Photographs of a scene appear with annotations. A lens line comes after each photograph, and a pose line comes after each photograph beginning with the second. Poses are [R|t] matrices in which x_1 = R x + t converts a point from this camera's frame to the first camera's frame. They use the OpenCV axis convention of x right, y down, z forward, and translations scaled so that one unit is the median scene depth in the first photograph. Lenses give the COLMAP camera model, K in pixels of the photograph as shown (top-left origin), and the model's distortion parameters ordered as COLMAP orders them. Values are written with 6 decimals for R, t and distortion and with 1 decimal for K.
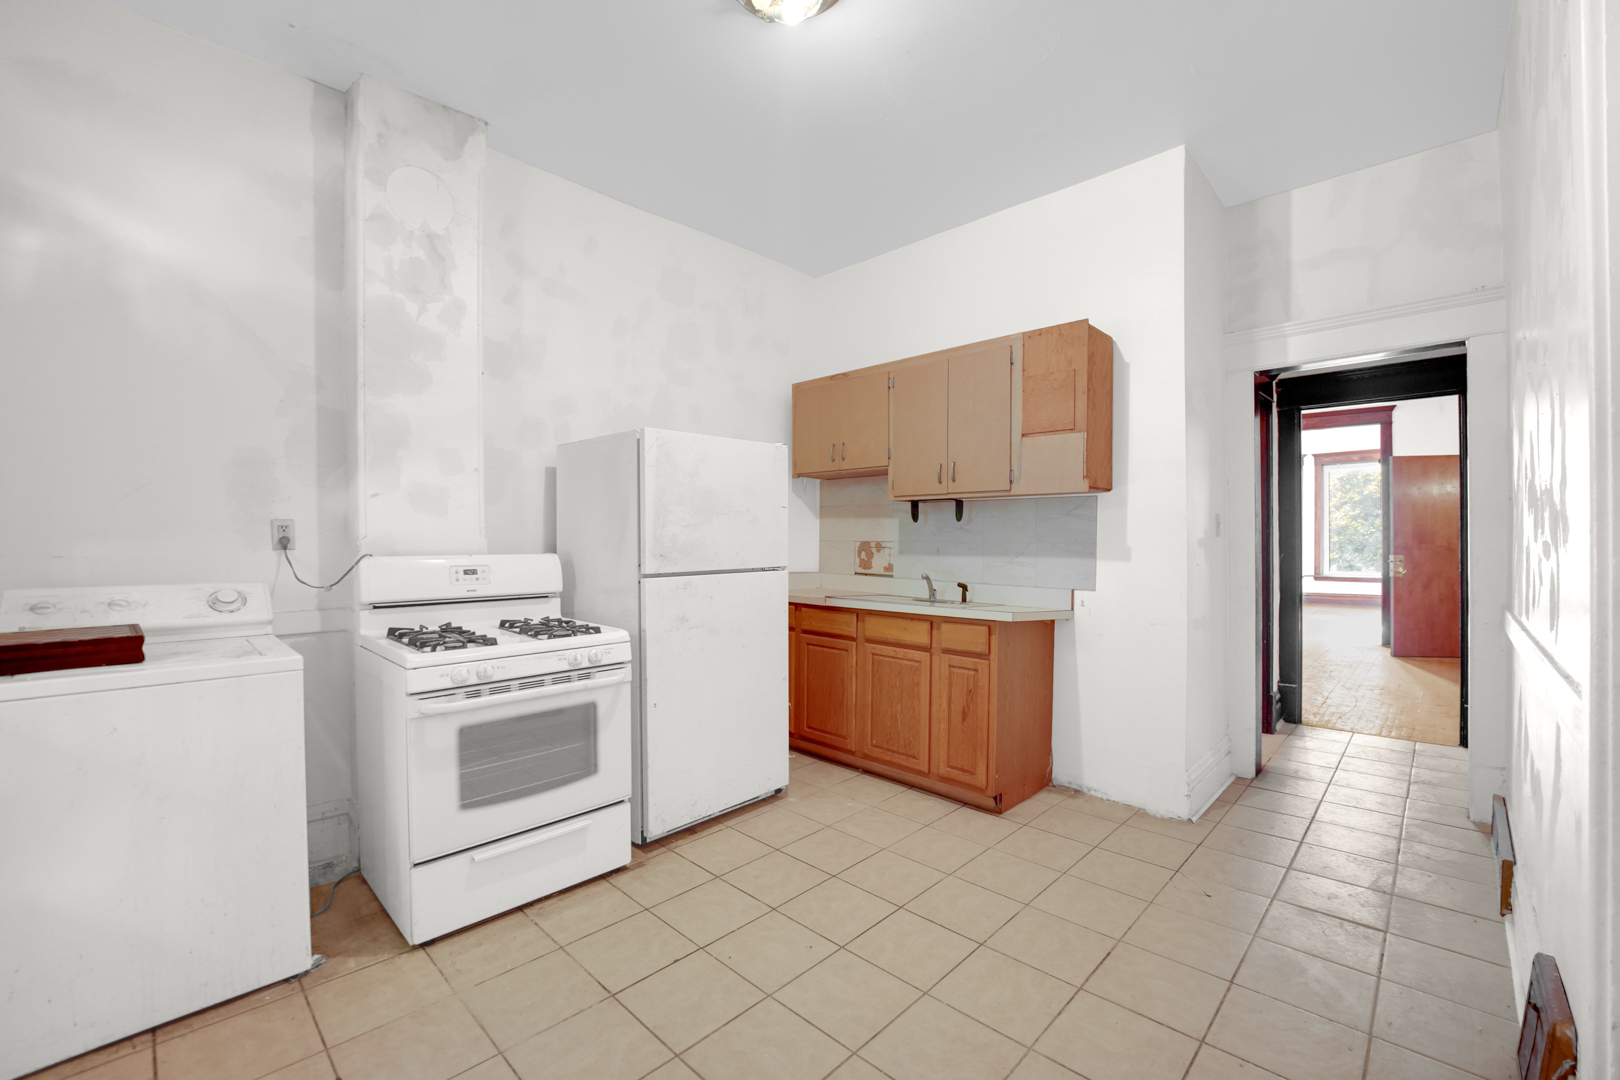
lens RADIAL K [[664.6, 0, 812.4], [0, 664.6, 544.4], [0, 0, 1]] dist [-0.015749, -0.000145]
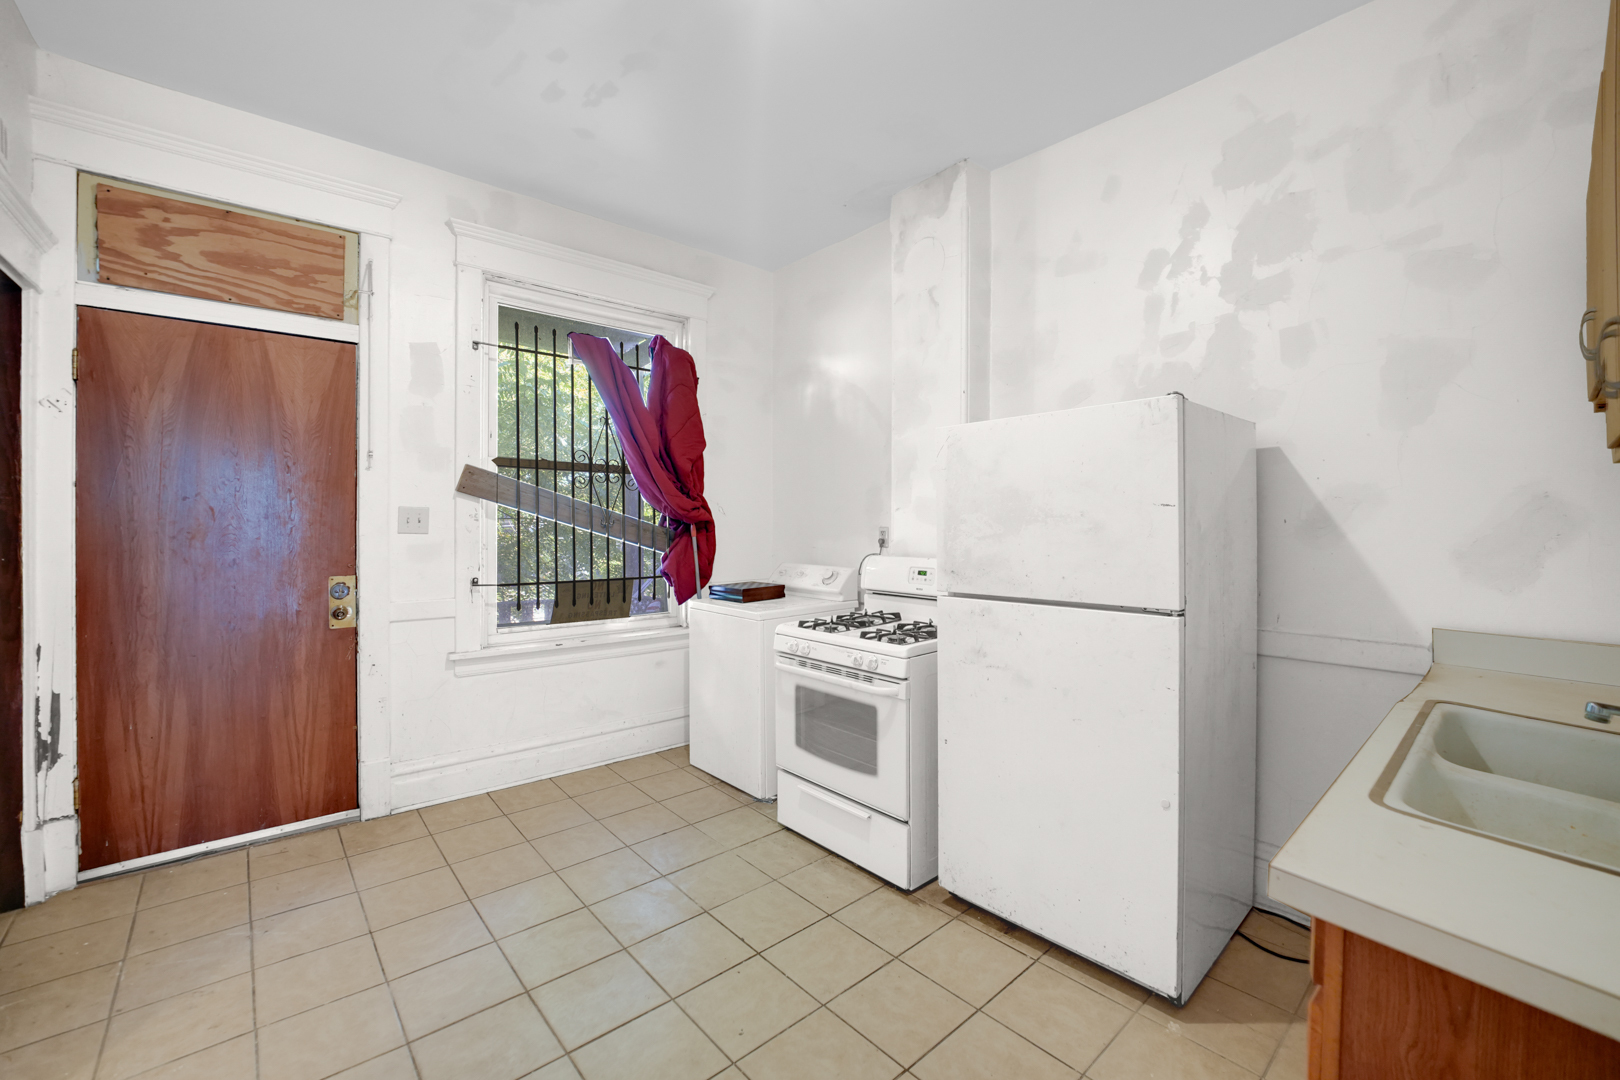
lens RADIAL K [[664.6, 0, 812.8], [0, 664.6, 525.1], [0, 0, 1]] dist [-0.015749, -0.000145]
pose [[-0.068437, 0.009786, -0.997607, 0.689896], [-0.004982, 0.999936, 0.010151, -0.055925], [0.997643, 0.005665, -0.068384, 0.936813]]
